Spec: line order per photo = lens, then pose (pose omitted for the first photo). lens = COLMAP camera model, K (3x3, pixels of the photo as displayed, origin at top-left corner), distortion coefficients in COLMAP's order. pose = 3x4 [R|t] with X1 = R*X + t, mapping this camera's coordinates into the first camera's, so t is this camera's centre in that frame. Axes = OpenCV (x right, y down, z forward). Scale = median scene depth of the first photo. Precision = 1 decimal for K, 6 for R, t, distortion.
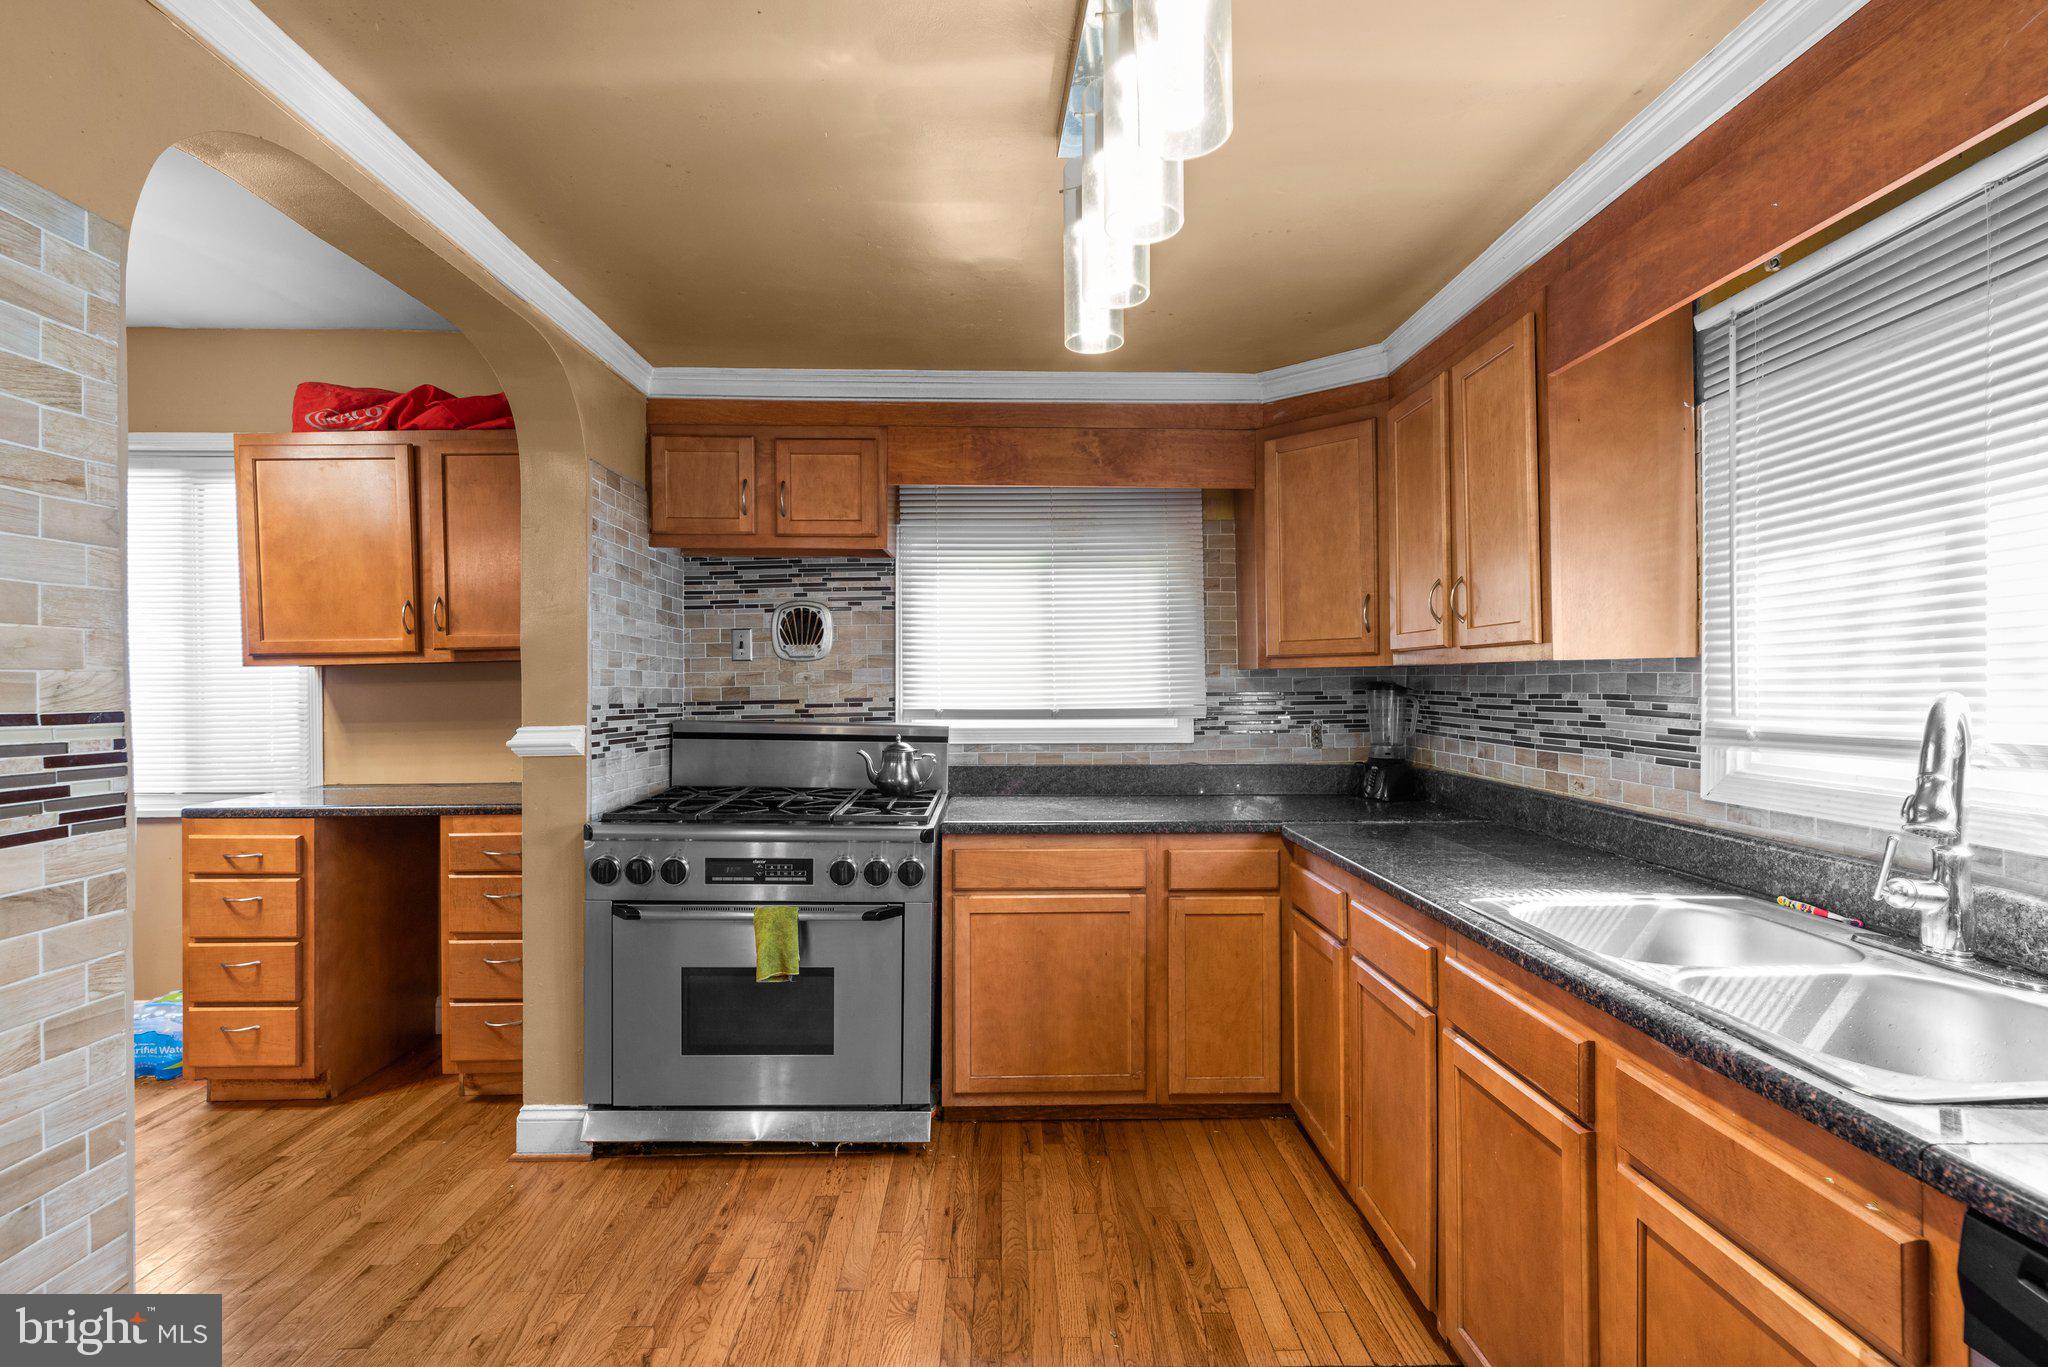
lens RADIAL K [[916.7, 0, 1023.6], [0, 916.7, 687.7], [0, 0, 1]] dist [0.001542, -0.000307]
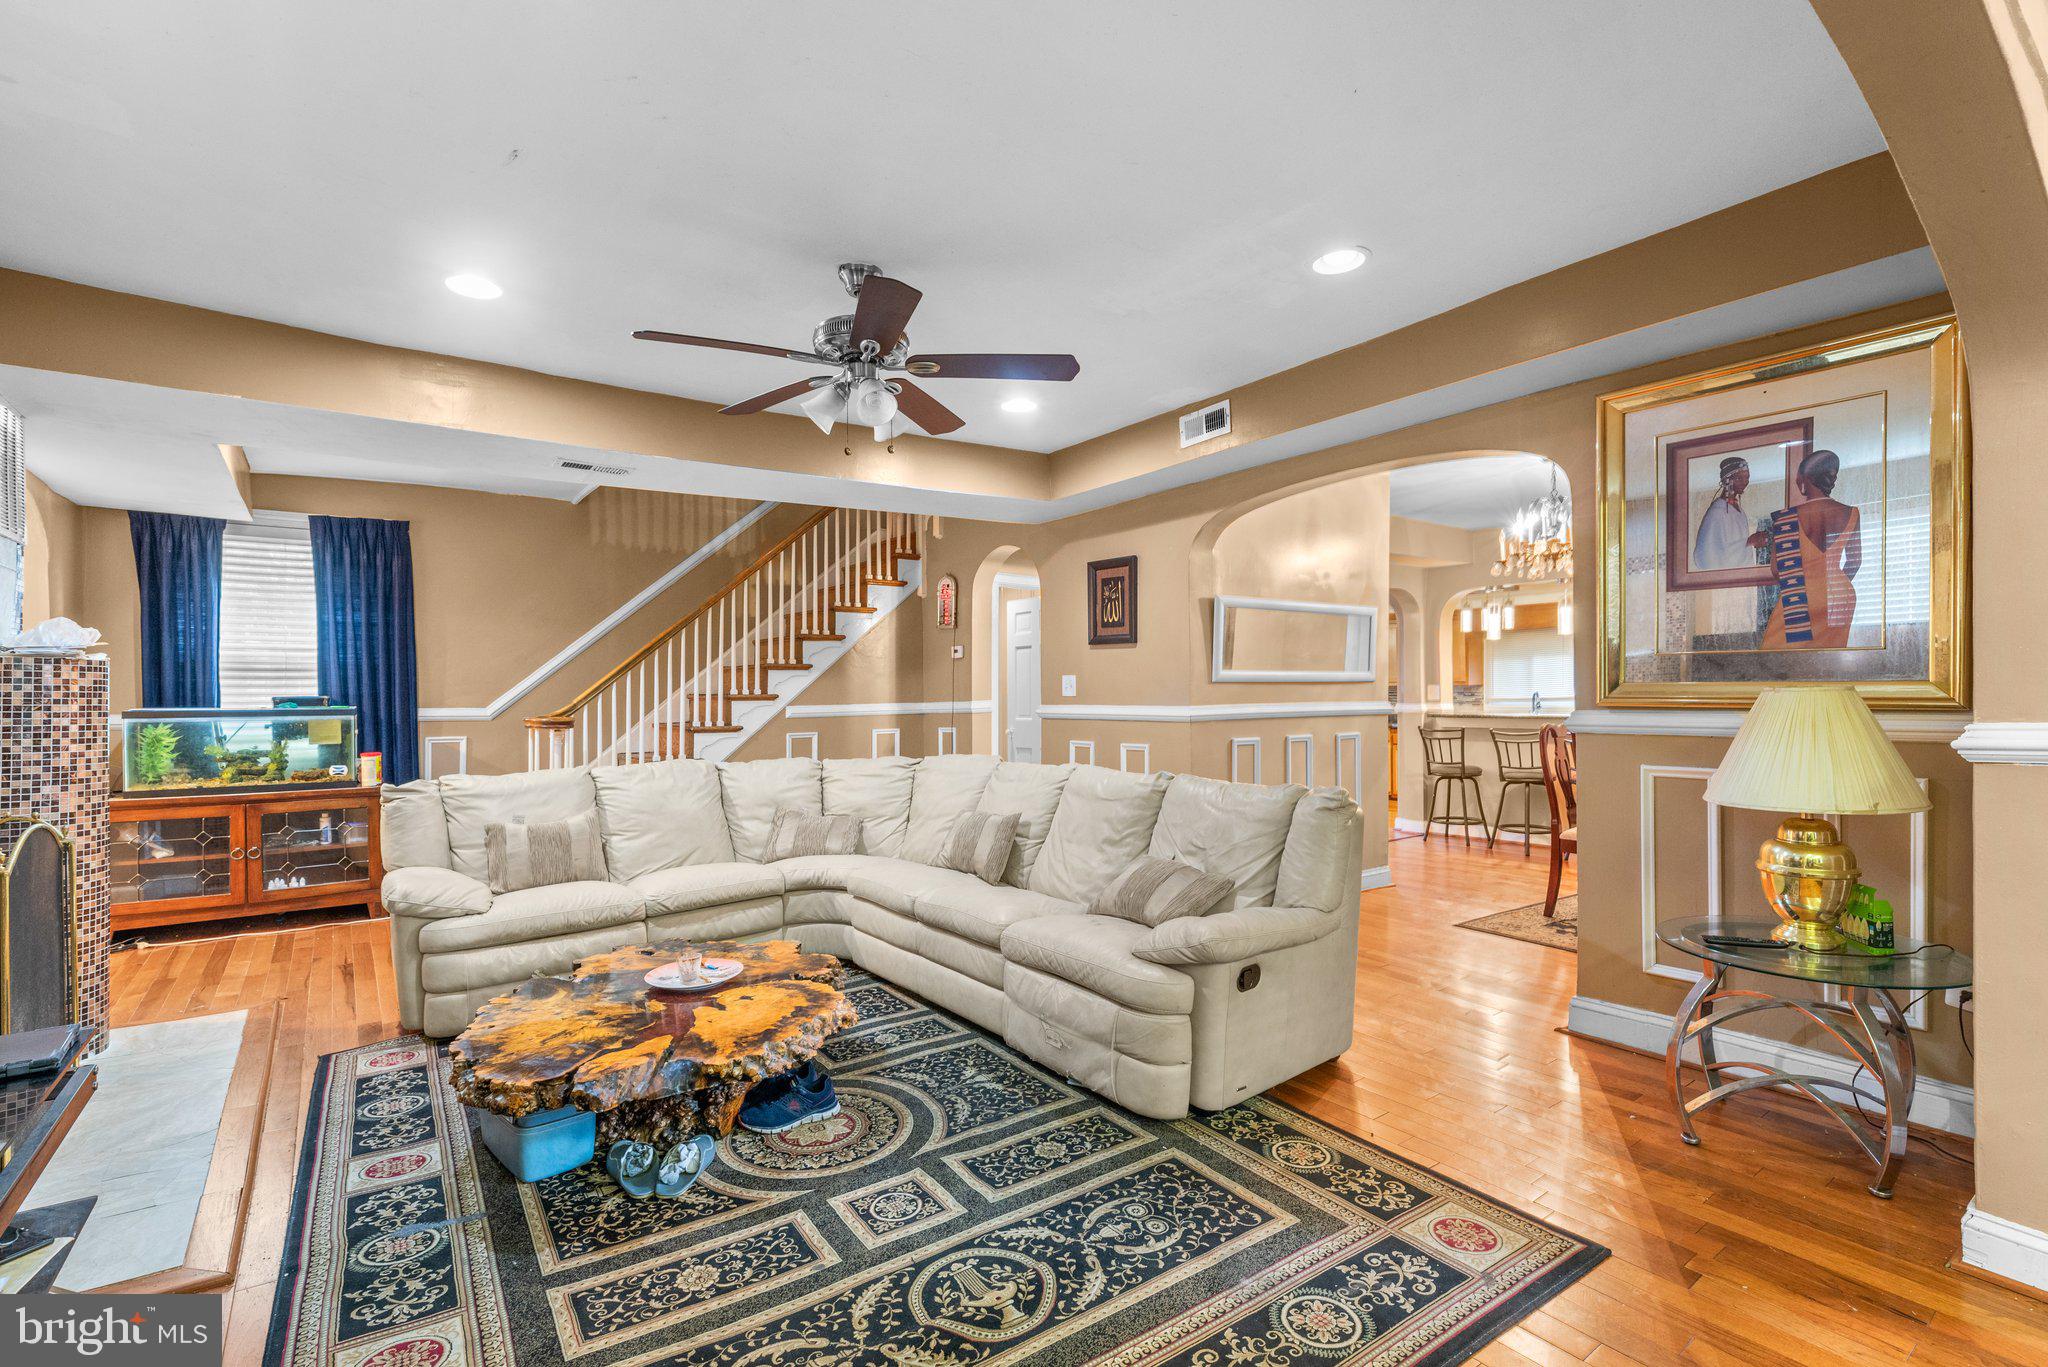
lens RADIAL K [[916.7, 0, 1040.9], [0, 916.7, 709.7], [0, 0, 1]] dist [0.001542, -0.000307]
pose [[0.815448, -0.005987, 0.578800, -3.348616], [0.003441, 0.999979, 0.005496, 0.055756], [-0.578820, -0.002490, 0.815451, -1.417143]]
